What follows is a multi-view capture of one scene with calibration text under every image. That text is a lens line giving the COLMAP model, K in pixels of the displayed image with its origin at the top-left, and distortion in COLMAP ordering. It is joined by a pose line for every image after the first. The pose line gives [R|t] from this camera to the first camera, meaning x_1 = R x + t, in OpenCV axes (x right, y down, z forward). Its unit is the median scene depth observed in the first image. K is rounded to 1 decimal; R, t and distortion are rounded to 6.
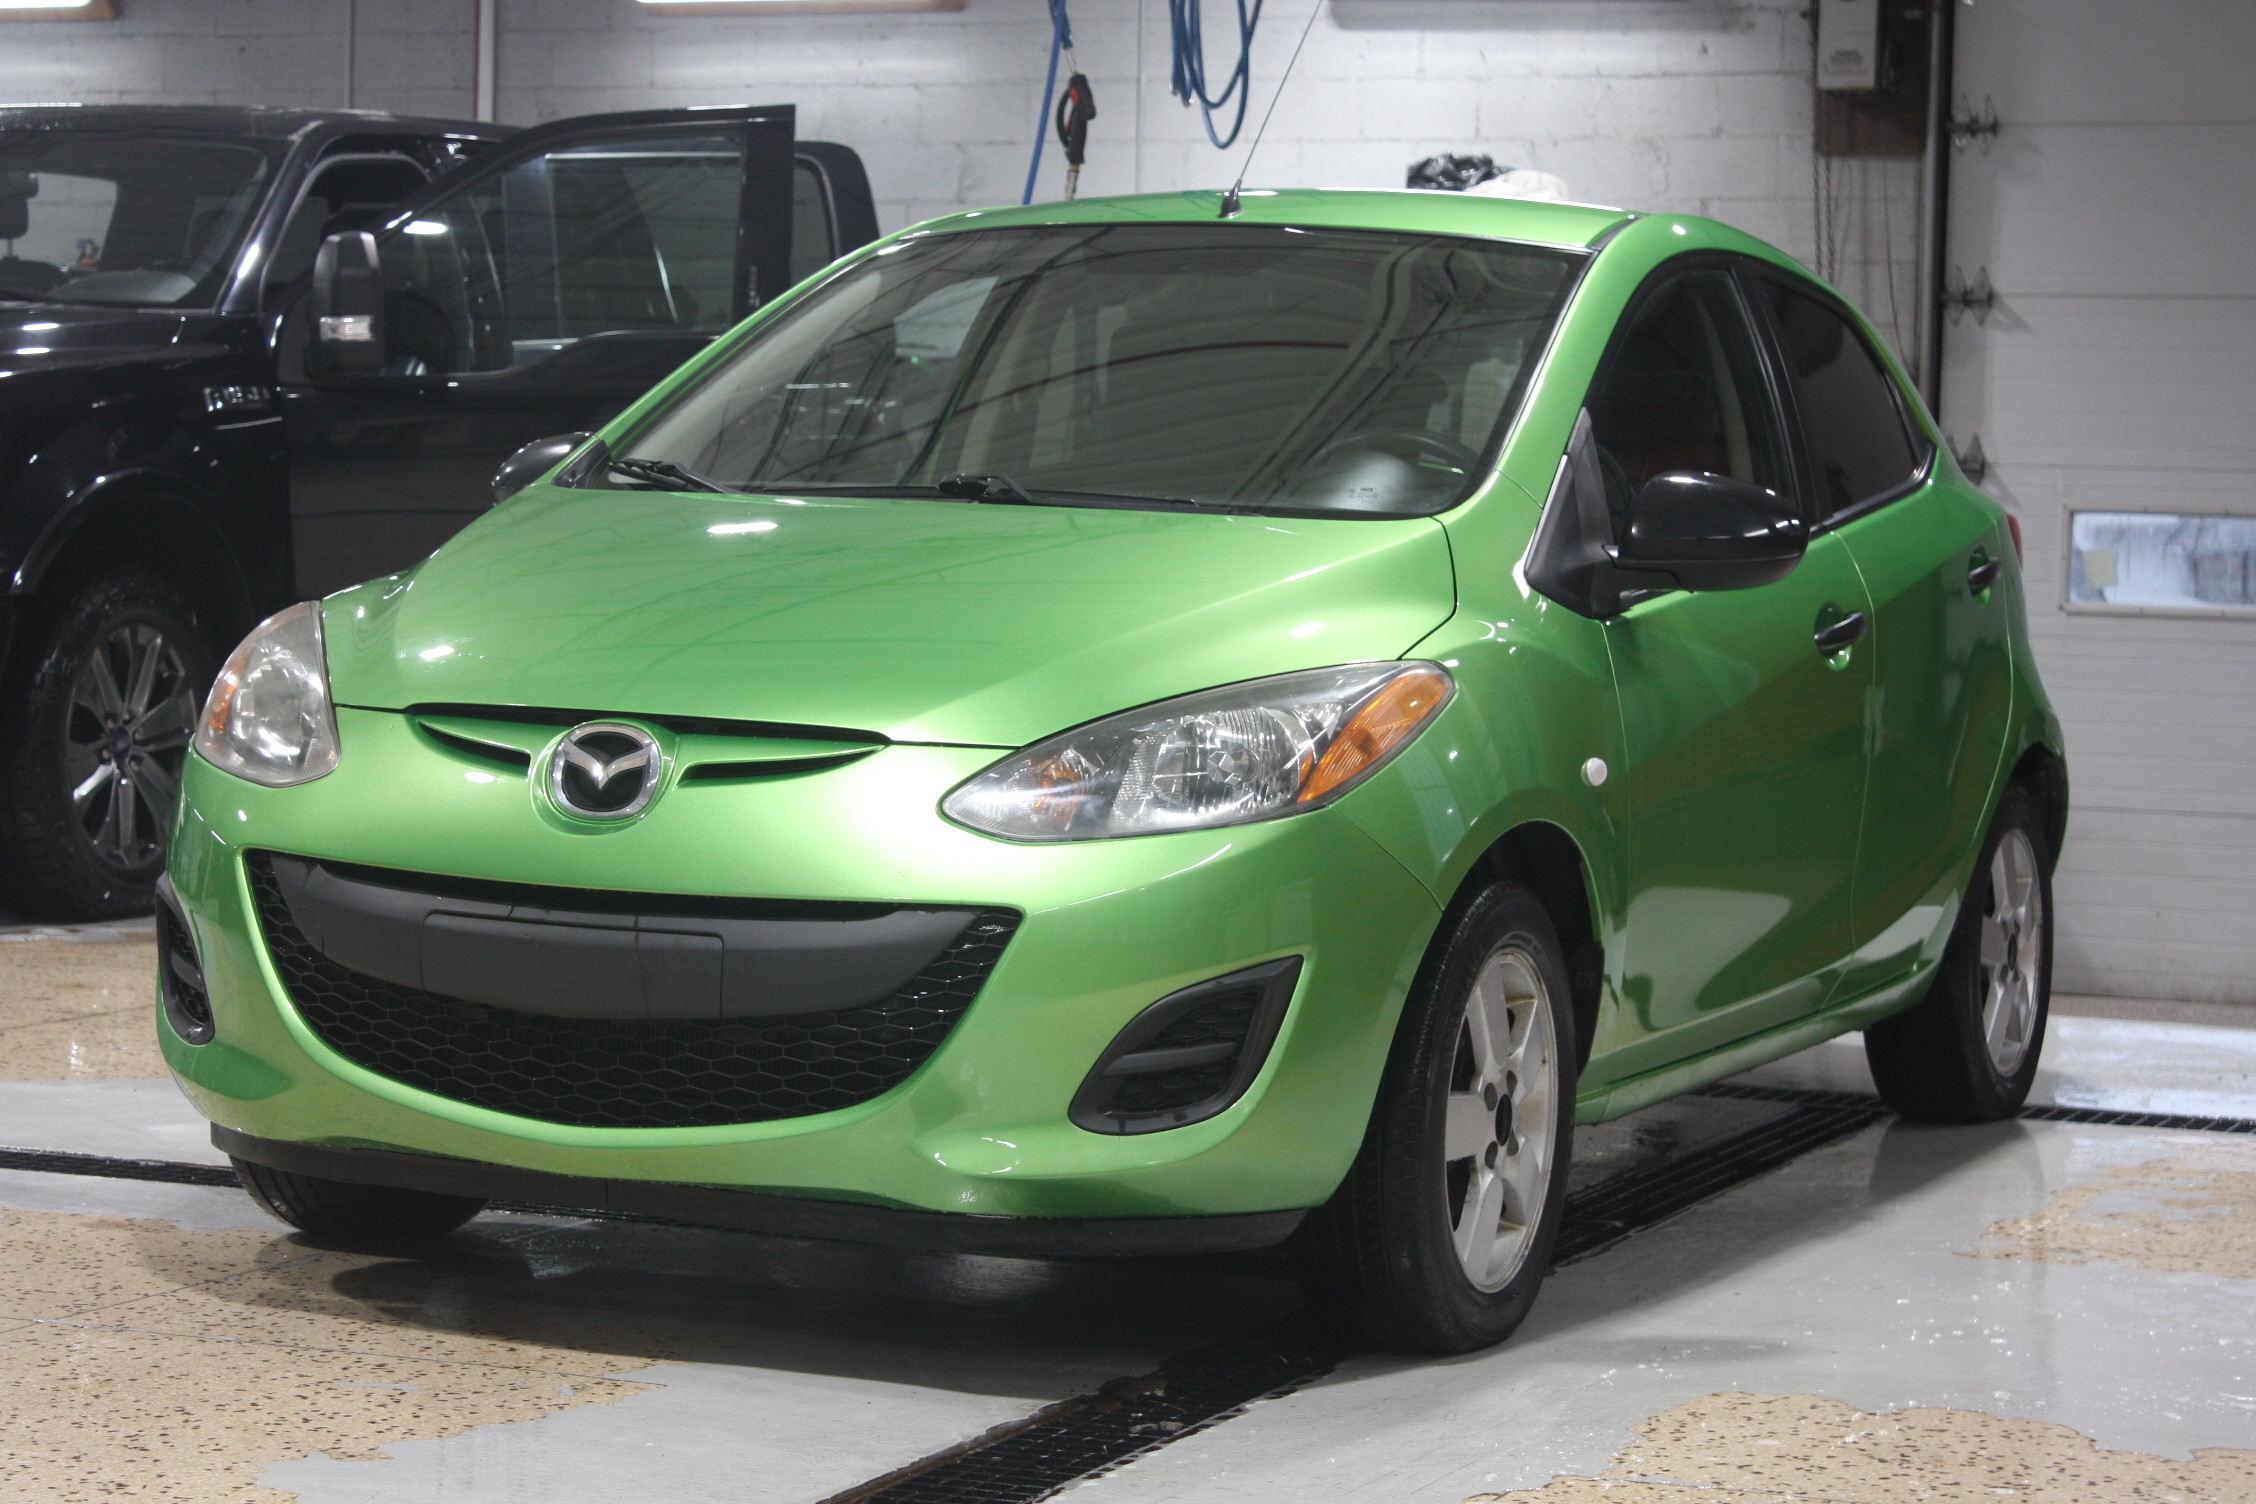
lens RADIAL K [[5147.5, 0, 1128.1], [0, 5147.5, 750.7], [0, 0, 1]] dist [0.092668, 0.000000]
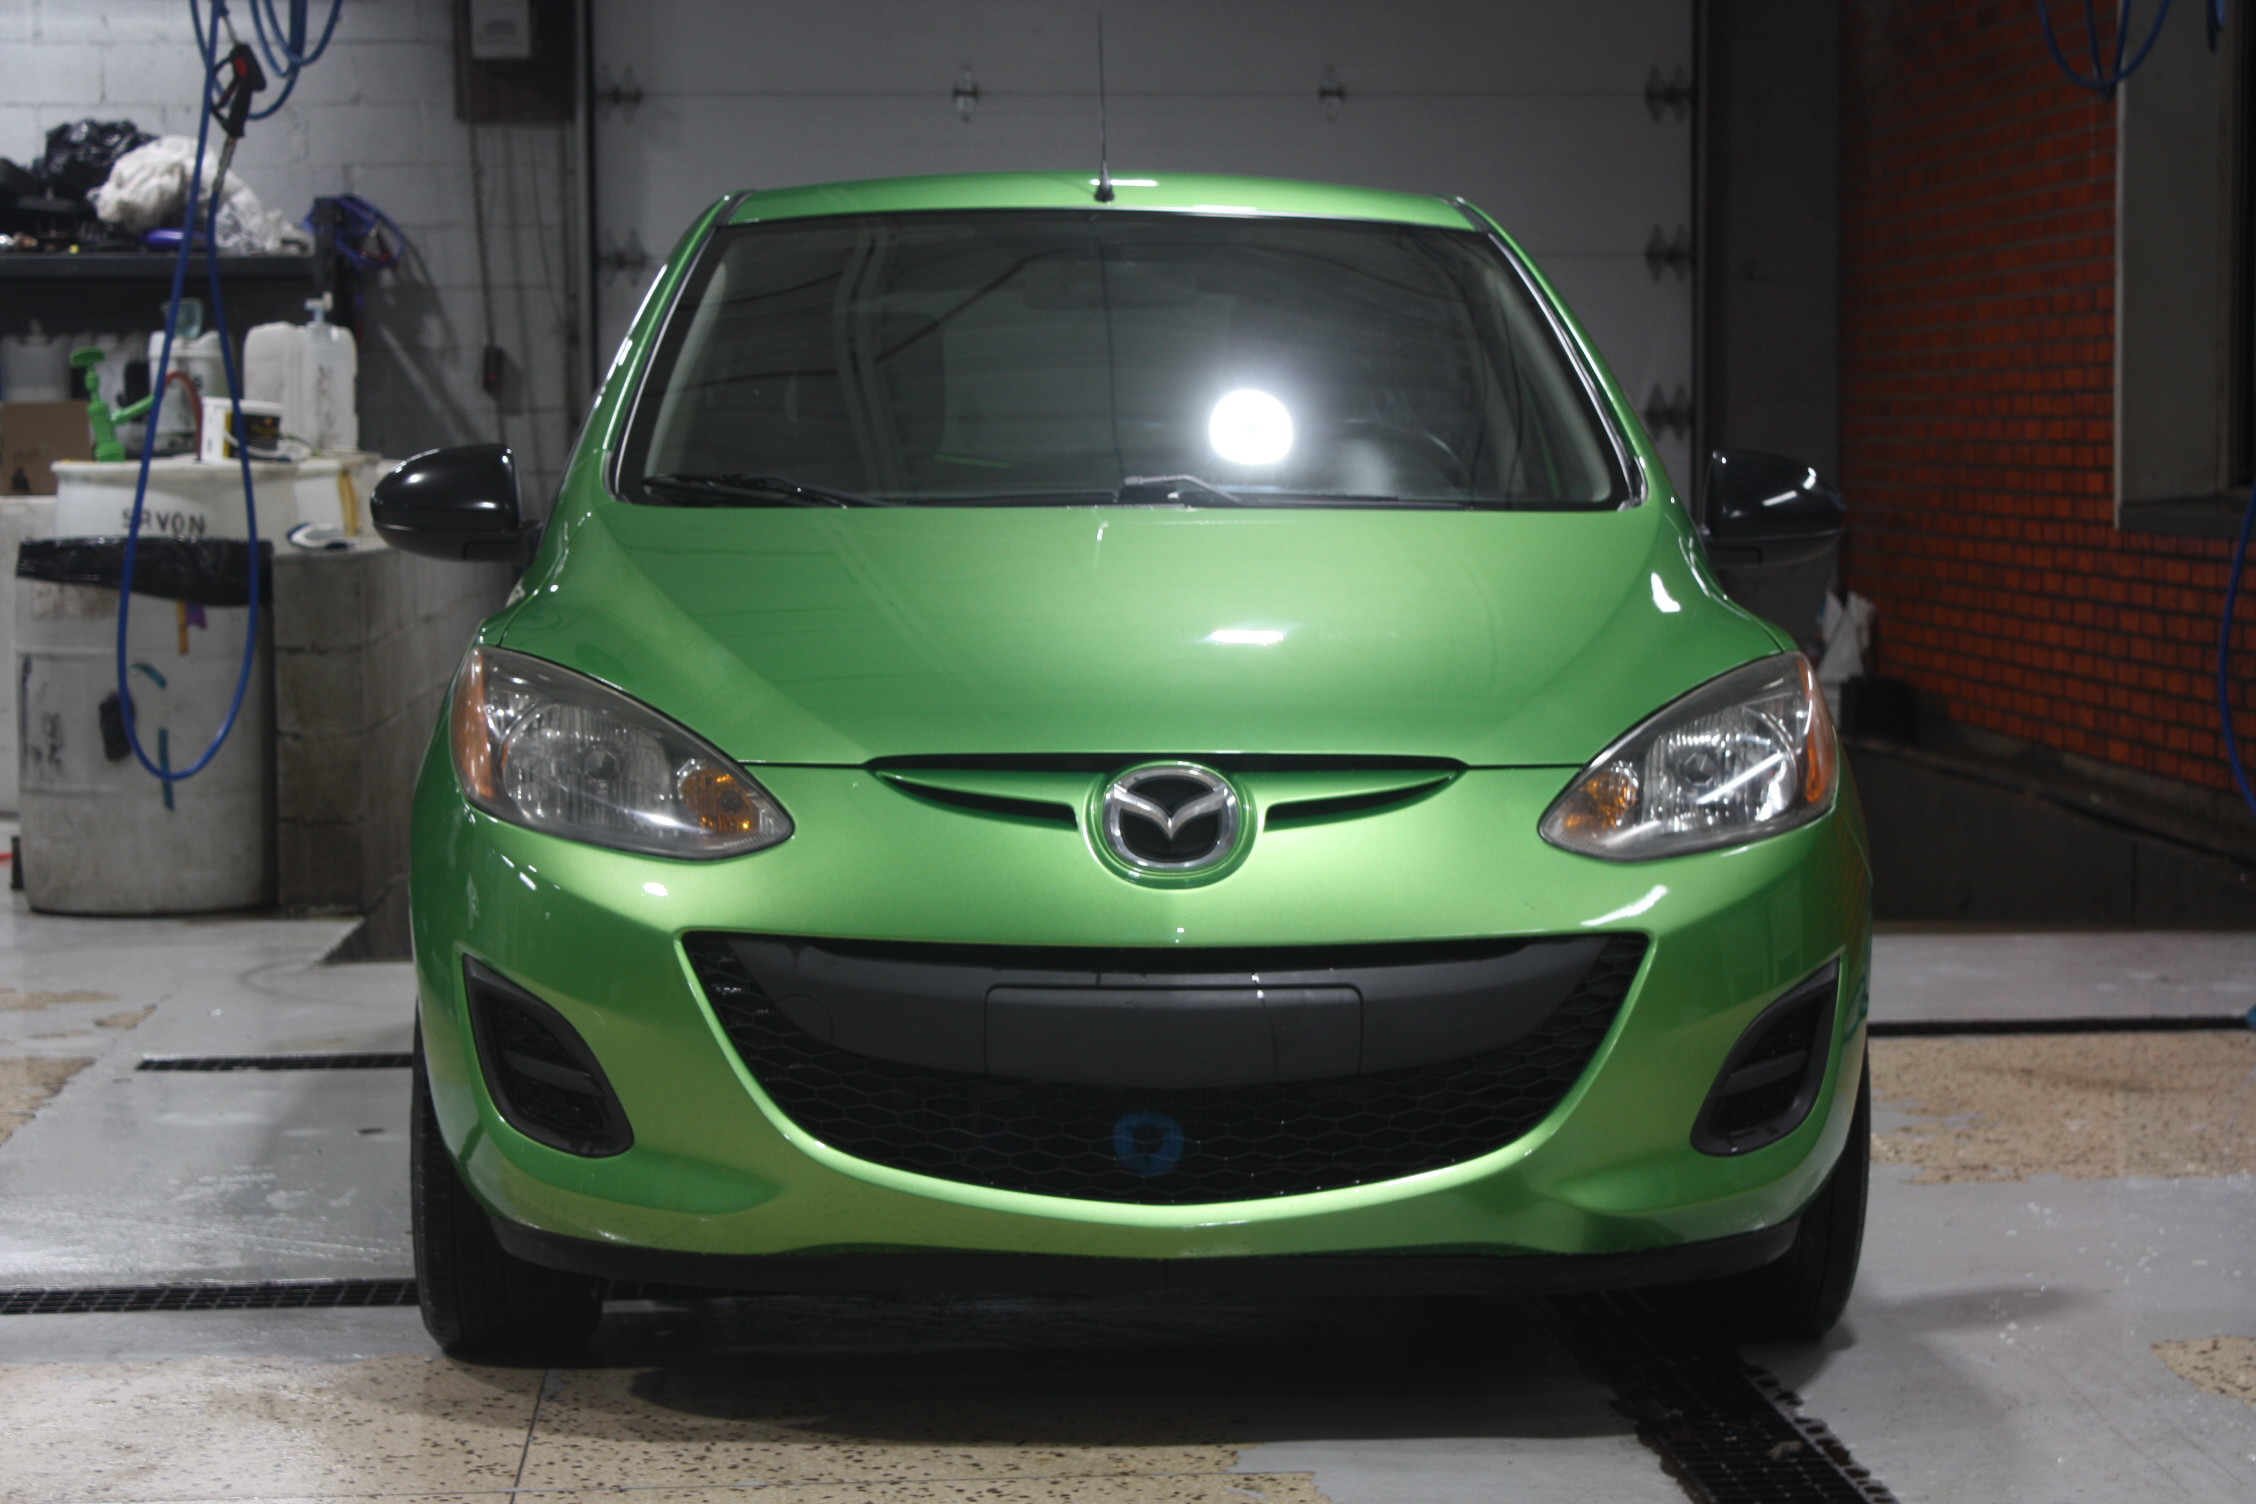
lens RADIAL K [[4756.3, 0, 1127.9], [0, 4756.3, 752.8], [0, 0, 1]] dist [0.067904, 0.000000]
pose [[0.885721, -0.063498, 0.459854, -0.195746], [0.054477, 0.997974, 0.032875, -0.014244], [-0.461010, -0.004066, 0.887386, 0.097295]]
